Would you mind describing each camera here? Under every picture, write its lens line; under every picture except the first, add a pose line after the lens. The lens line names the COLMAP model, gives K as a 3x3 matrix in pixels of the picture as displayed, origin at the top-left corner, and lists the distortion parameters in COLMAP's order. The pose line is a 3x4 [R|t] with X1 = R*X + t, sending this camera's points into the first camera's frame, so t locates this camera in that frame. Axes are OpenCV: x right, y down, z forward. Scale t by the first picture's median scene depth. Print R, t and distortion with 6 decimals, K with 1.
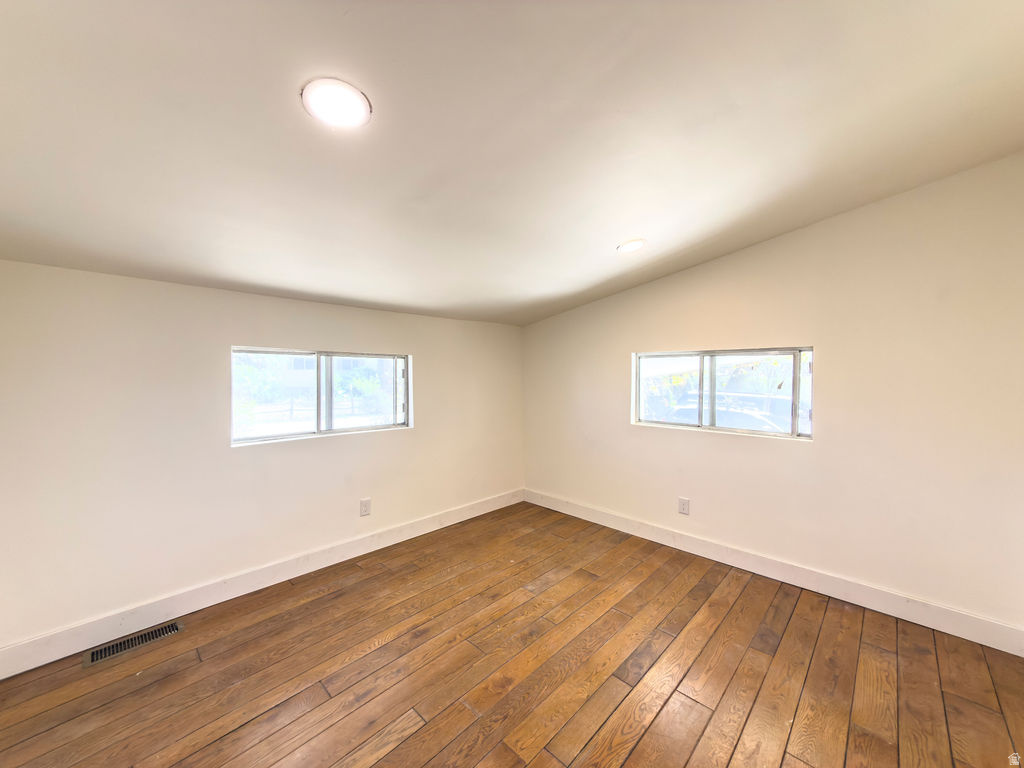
lens RADIAL K [[403.9, 0, 512.0], [0, 403.9, 384.0], [0, 0, 1]] dist [0.024279, 0.000511]
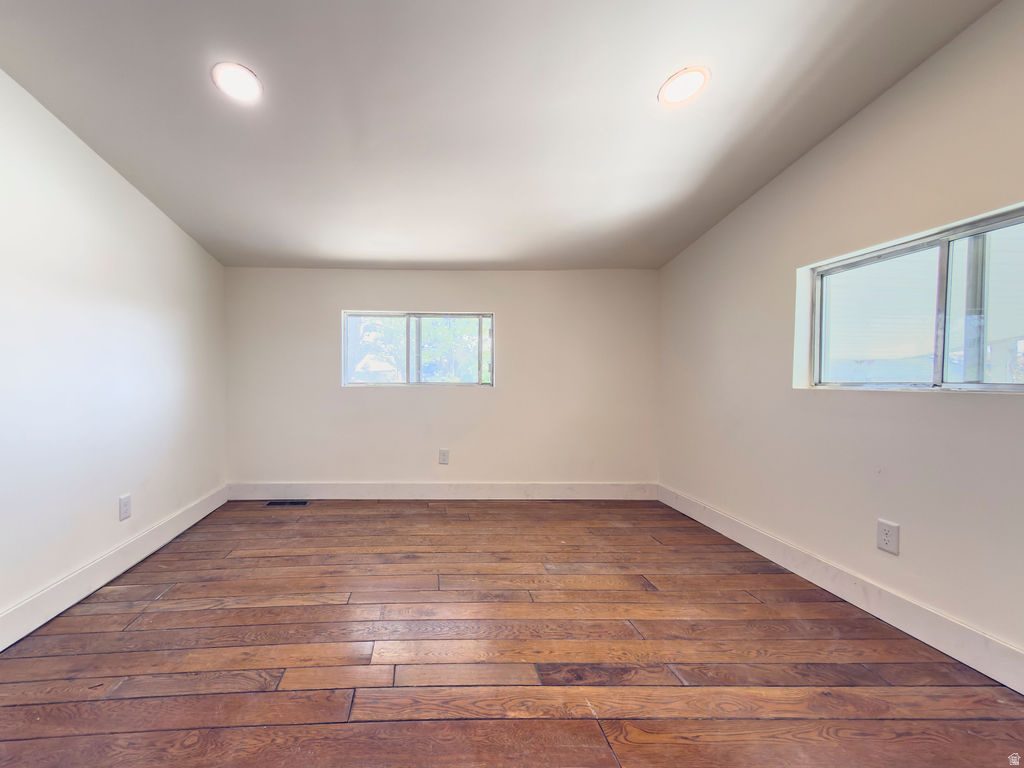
lens RADIAL K [[427.0, 0, 426.7], [0, 427.0, 386.5], [0, 0, 1]] dist [0.018385, 0.000242]
pose [[0.698868, 0.016174, -0.715067, 0.454347], [-0.024180, 0.999707, -0.001020, 0.133409], [0.714841, 0.018003, 0.699055, 0.191502]]
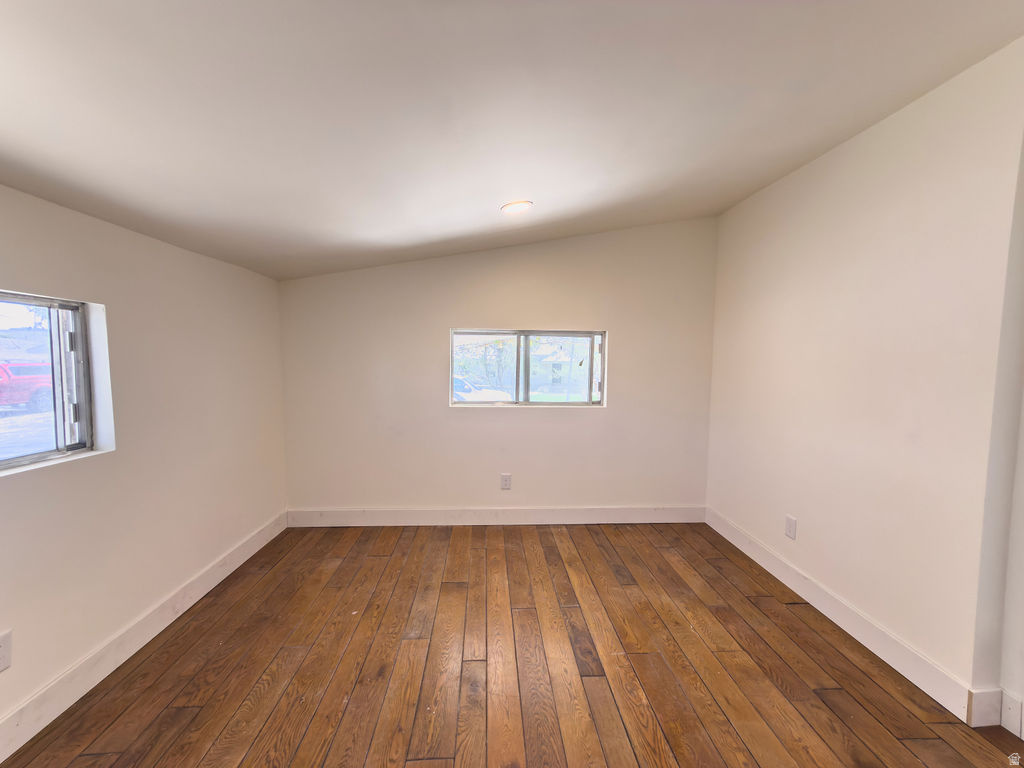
lens RADIAL K [[403.9, 0, 512.0], [0, 403.9, 384.0], [0, 0, 1]] dist [0.024279, 0.000511]
pose [[0.671727, -0.041008, 0.739663, -0.345398], [0.008469, 0.998827, 0.047685, 0.007059], [-0.740751, -0.025767, 0.671286, 0.349137]]
